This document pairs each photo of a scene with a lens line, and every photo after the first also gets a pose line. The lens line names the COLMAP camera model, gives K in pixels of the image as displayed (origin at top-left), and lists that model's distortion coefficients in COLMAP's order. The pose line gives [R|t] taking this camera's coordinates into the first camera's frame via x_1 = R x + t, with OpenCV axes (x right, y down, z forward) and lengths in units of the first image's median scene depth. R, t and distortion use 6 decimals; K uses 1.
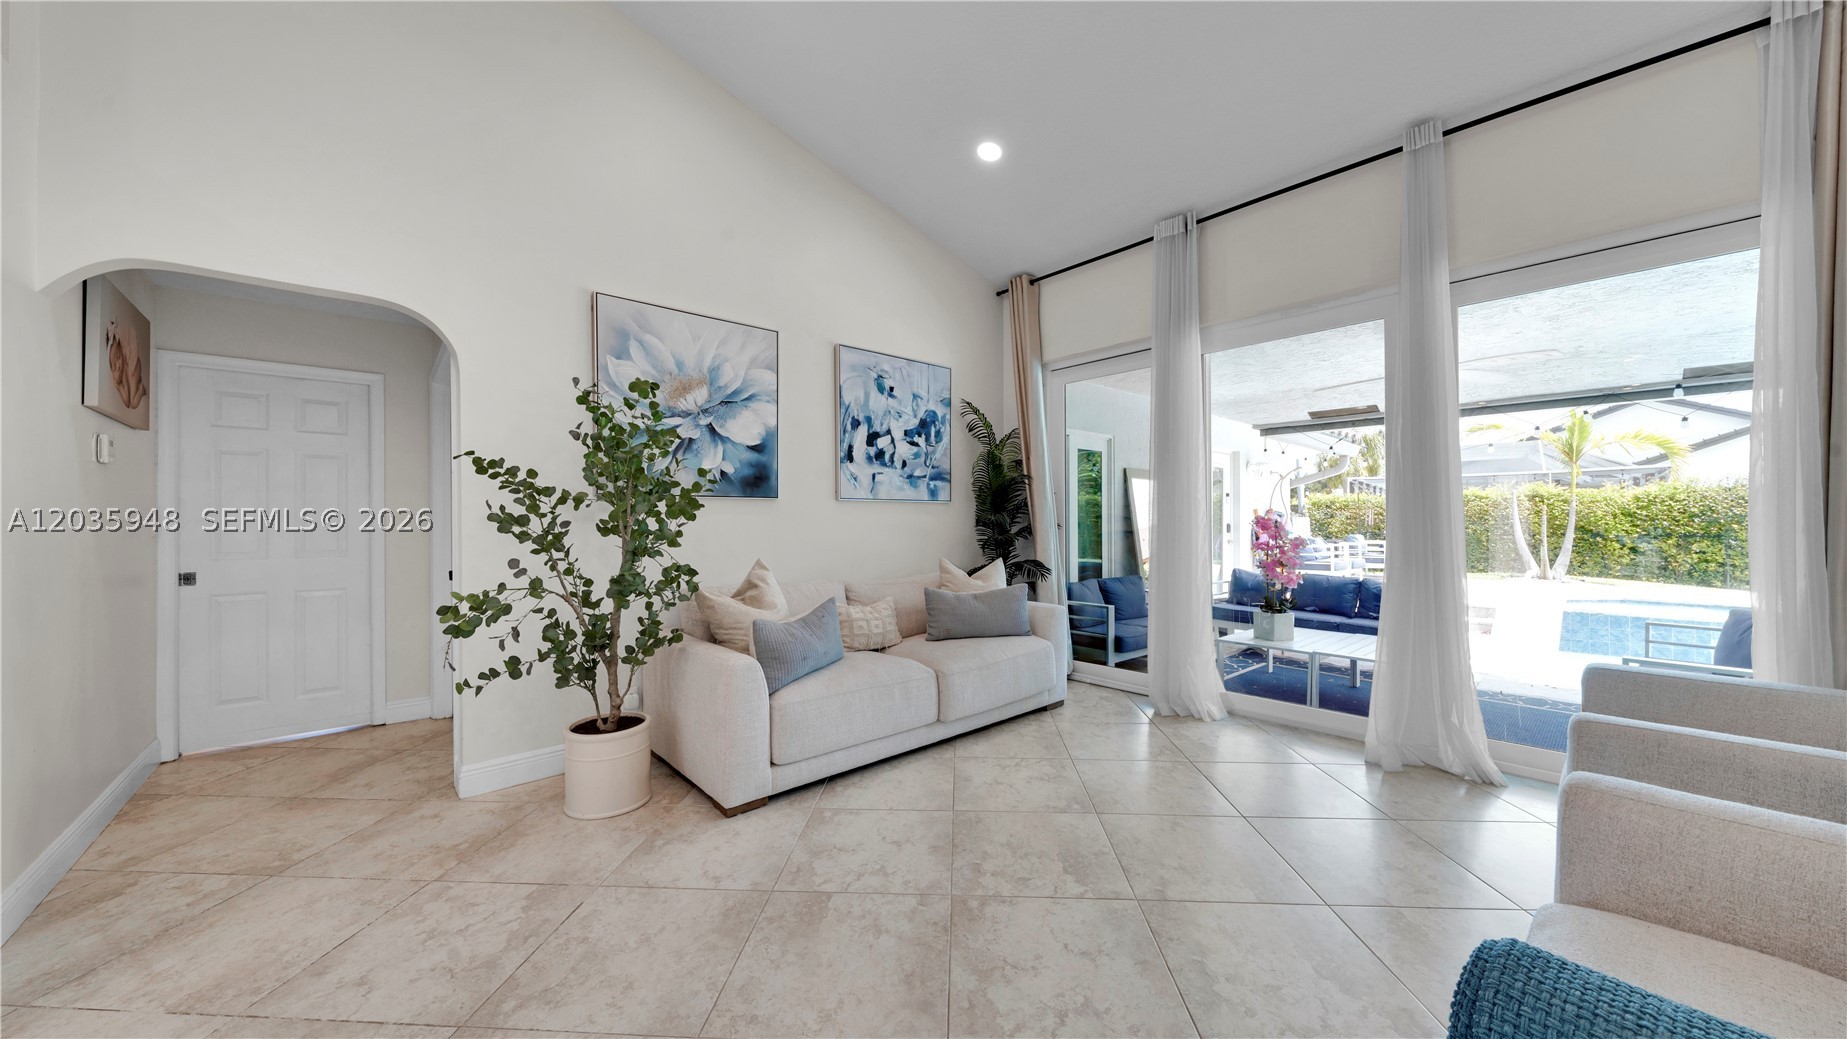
lens RADIAL K [[626.3, 0, 922.1], [0, 626.3, 518.5], [0, 0, 1]] dist [-0.006849, -0.000004]
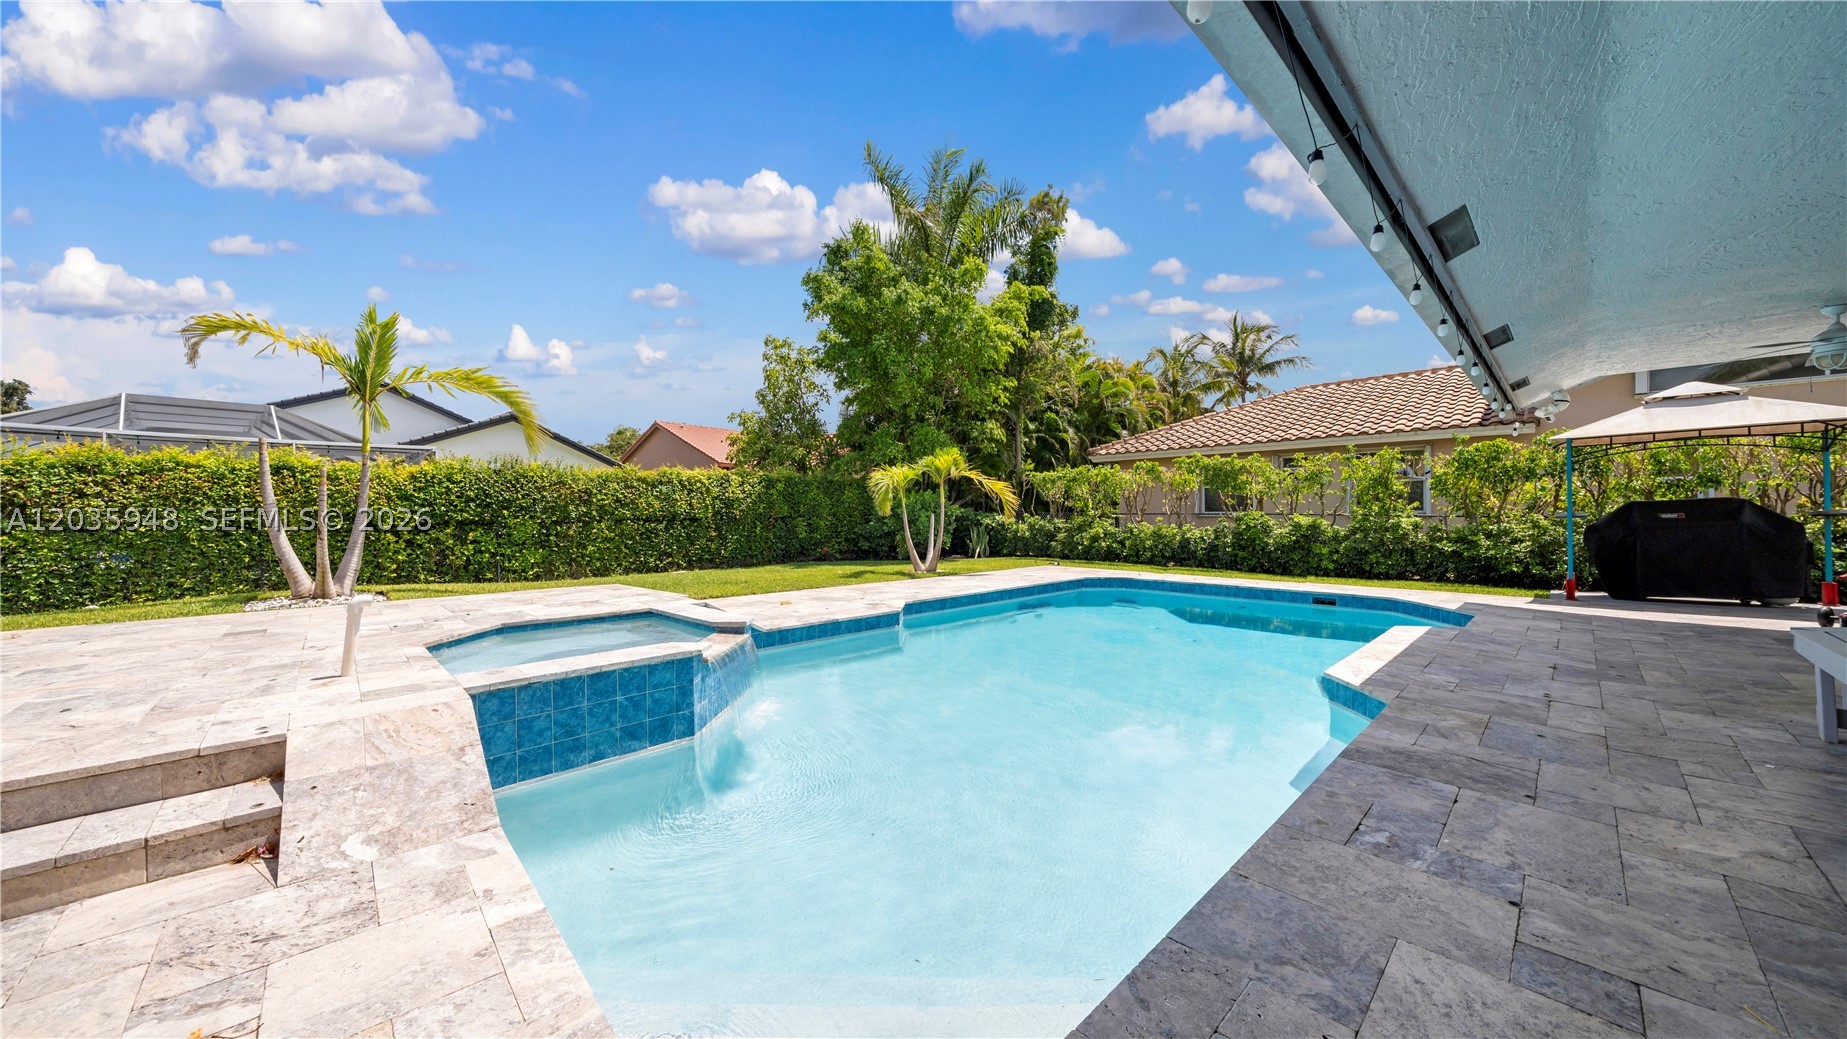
lens RADIAL K [[626.3, 0, 922.1], [0, 626.3, 518.5], [0, 0, 1]] dist [-0.006849, -0.000004]
pose [[-0.028215, 0.001041, 0.999601, 1.064019], [0.004730, 0.999988, -0.000908, 0.074767], [-0.999591, 0.004702, -0.028219, 1.176040]]
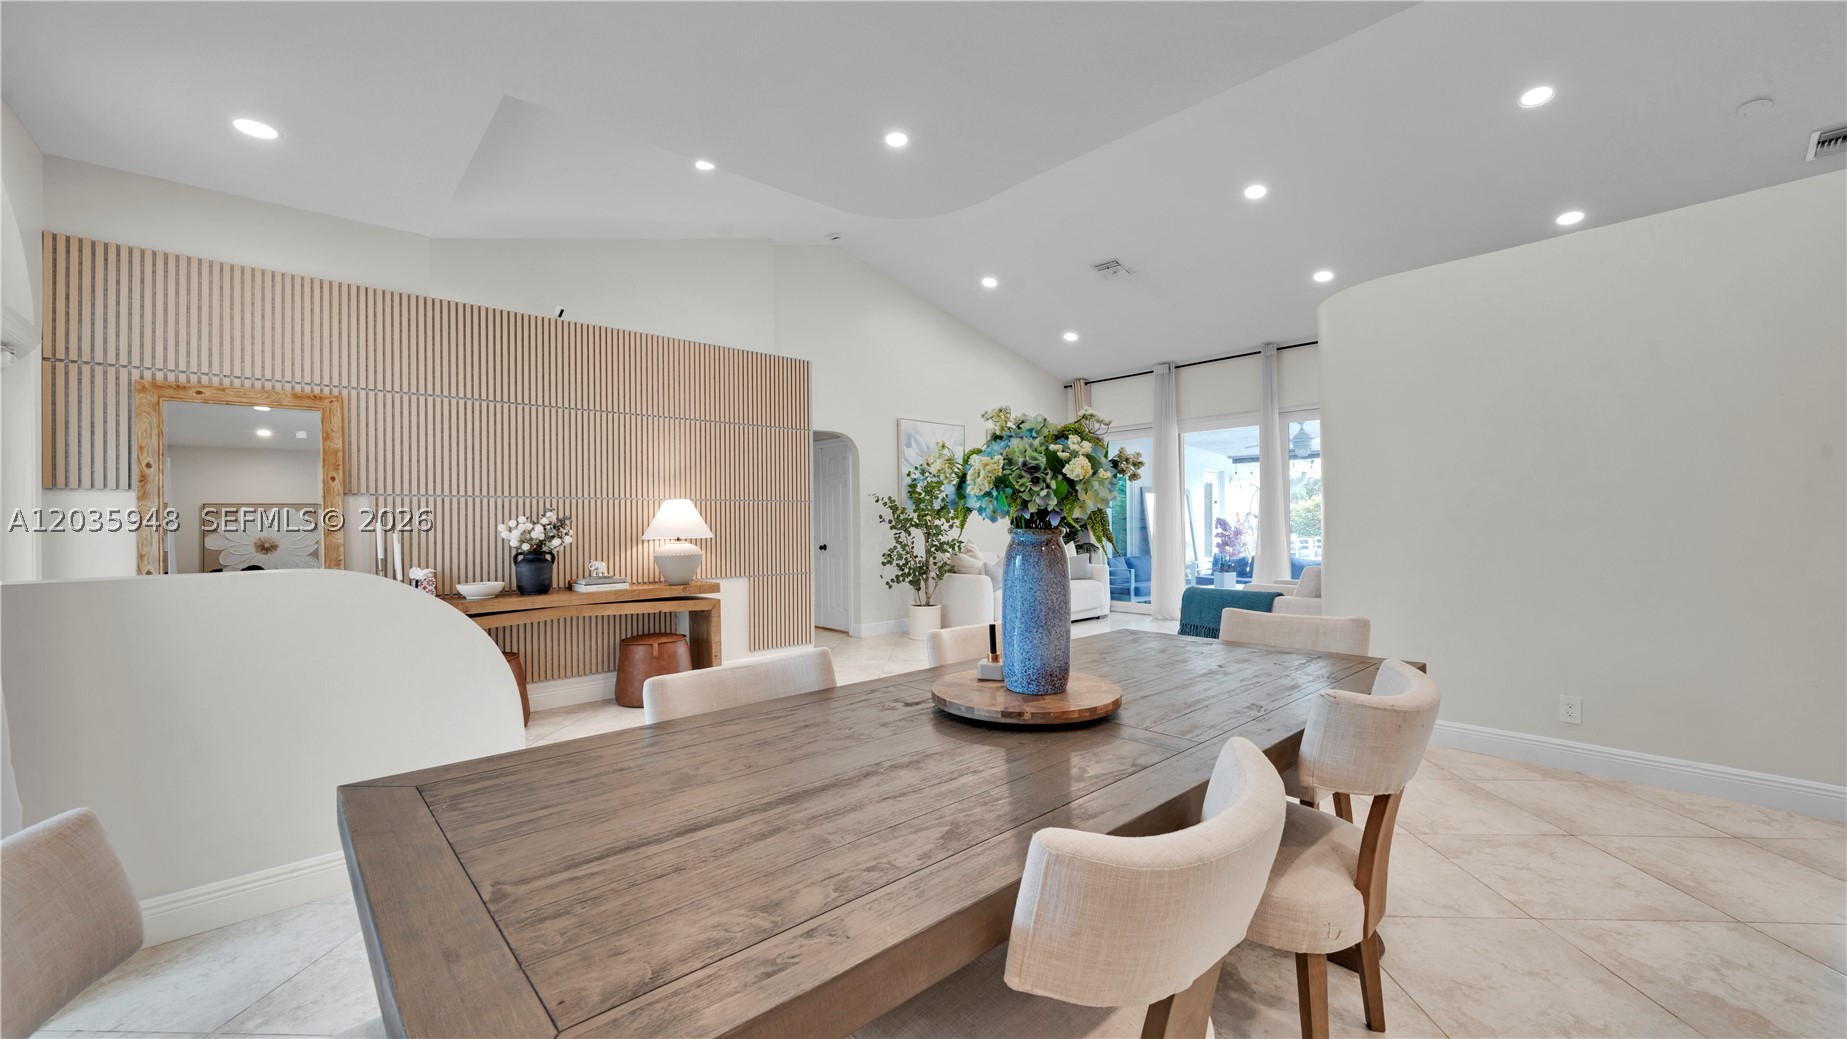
lens RADIAL K [[713.2, 0, 921.3], [0, 713.2, 519.5], [0, 0, 1]] dist [-0.003709, 0.000181]
pose [[0.999991, -0.003215, 0.002911, -0.321319], [0.003213, 0.999994, 0.000846, -0.003648], [-0.002914, -0.000837, 0.999995, -1.086388]]
